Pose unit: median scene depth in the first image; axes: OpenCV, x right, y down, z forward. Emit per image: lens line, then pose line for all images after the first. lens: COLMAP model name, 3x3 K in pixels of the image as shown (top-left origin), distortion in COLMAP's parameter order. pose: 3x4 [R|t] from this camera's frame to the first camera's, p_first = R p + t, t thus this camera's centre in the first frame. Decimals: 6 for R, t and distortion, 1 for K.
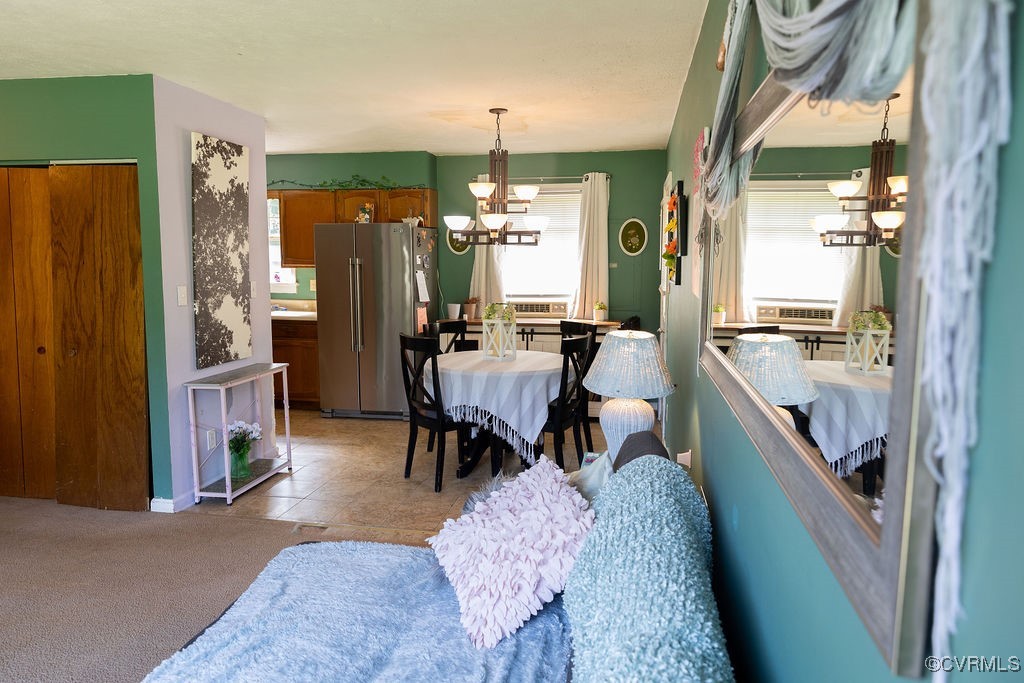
lens RADIAL K [[680.6, 0, 509.7], [0, 680.6, 340.0], [0, 0, 1]] dist [0.009261, 0.000376]
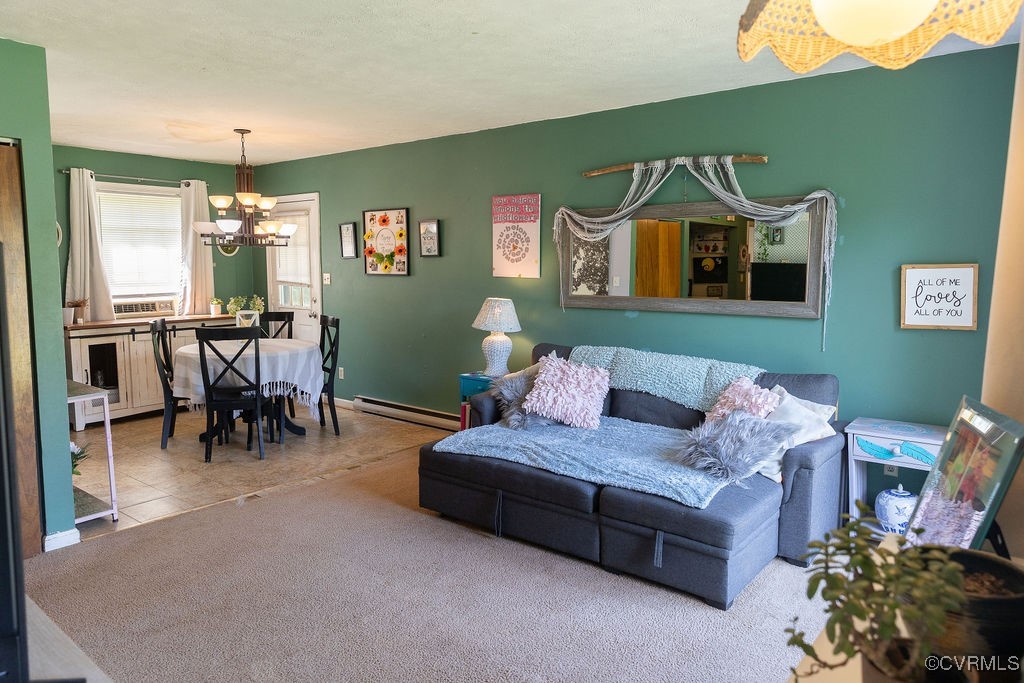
lens RADIAL K [[680.6, 0, 509.0], [0, 680.6, 336.2], [0, 0, 1]] dist [0.009261, 0.000376]
pose [[0.490995, -0.097184, 0.865724, -0.830309], [0.105212, 0.993099, 0.051812, -0.000252], [-0.864785, 0.065645, 0.497832, 0.046578]]
